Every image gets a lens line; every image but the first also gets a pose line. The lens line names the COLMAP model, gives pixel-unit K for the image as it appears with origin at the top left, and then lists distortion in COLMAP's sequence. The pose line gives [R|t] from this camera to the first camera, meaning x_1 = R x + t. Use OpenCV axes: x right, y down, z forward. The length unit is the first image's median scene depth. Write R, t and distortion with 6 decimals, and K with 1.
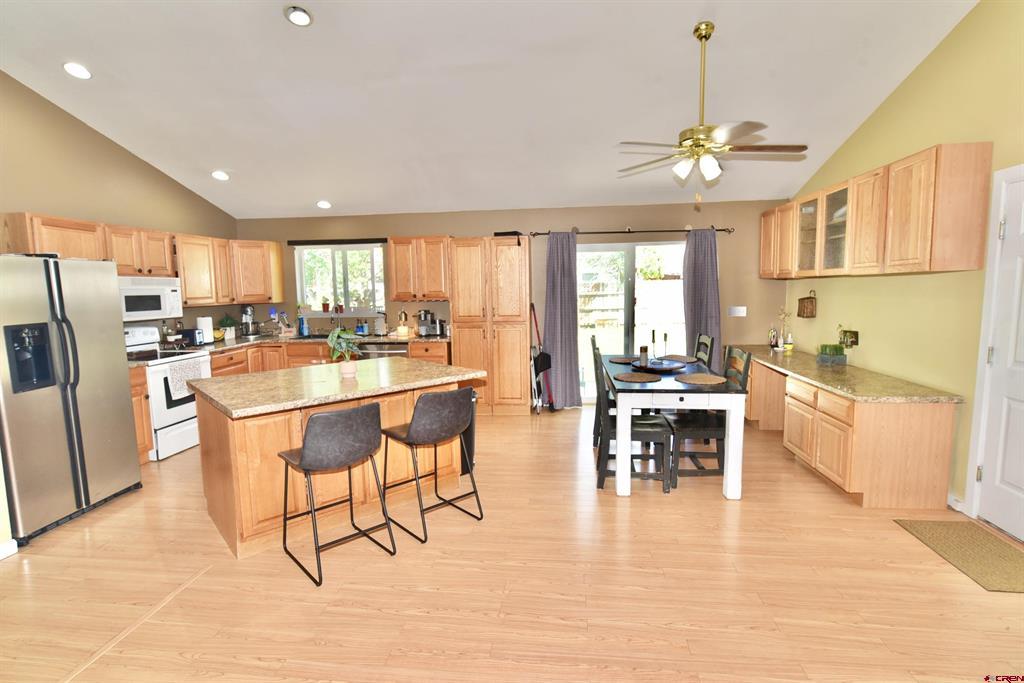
lens RADIAL K [[515.8, 0, 509.3], [0, 515.8, 327.6], [0, 0, 1]] dist [-0.005972, -0.000062]
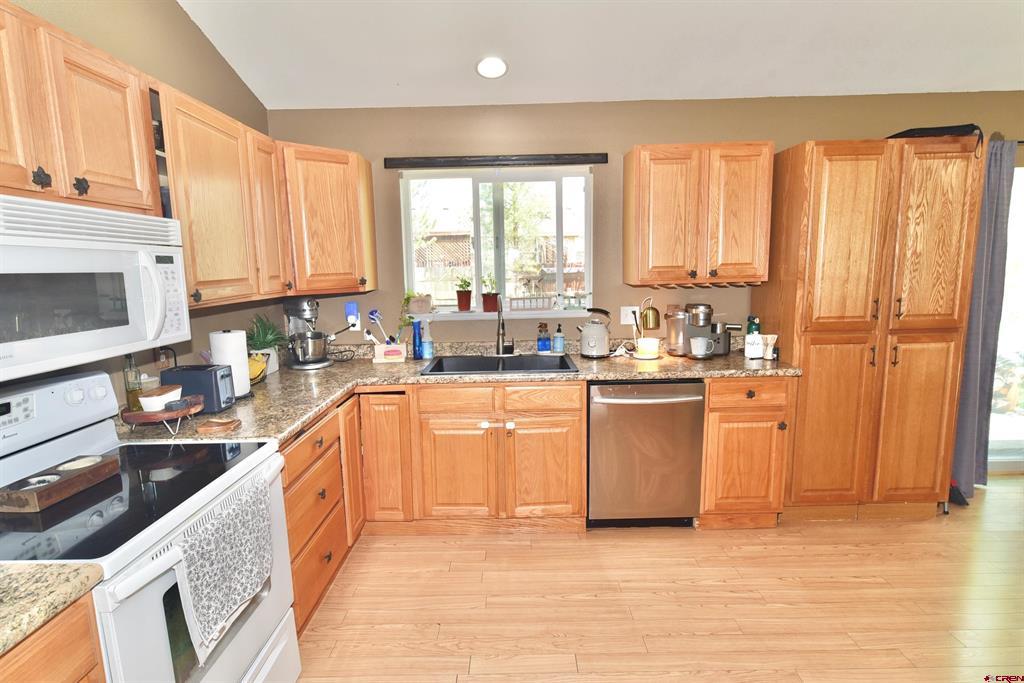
lens RADIAL K [[515.8, 0, 509.3], [0, 515.8, 327.6], [0, 0, 1]] dist [-0.005972, -0.000062]
pose [[0.993499, -0.018422, 0.112345, -0.400714], [0.014472, 0.999252, 0.035874, -0.032106], [-0.112922, -0.034015, 0.993022, 0.556213]]
